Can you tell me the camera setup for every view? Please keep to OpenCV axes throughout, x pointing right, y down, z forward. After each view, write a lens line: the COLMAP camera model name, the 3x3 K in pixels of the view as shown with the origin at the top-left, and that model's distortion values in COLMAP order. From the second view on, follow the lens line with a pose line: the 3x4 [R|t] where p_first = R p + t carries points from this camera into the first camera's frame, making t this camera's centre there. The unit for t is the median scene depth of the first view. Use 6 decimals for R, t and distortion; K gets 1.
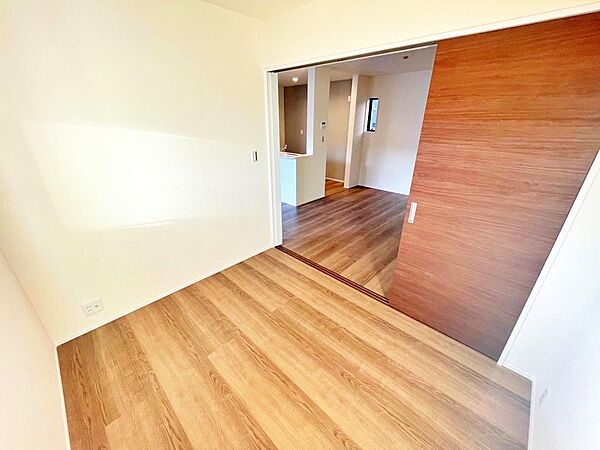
lens RADIAL K [[241.8, 0, 298.7], [0, 241.8, 224.1], [0, 0, 1]] dist [-0.002076, -0.000129]
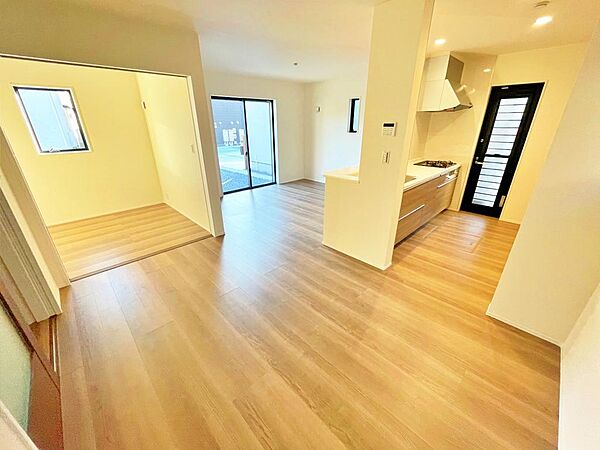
lens RADIAL K [[241.8, 0, 299.1], [0, 241.8, 225.7], [0, 0, 1]] dist [-0.002076, -0.000129]
pose [[-0.041718, 0.382847, -0.922870, 0.606042], [-0.392305, 0.843216, 0.367537, -0.343372], [0.918888, 0.377380, 0.115015, 0.834178]]
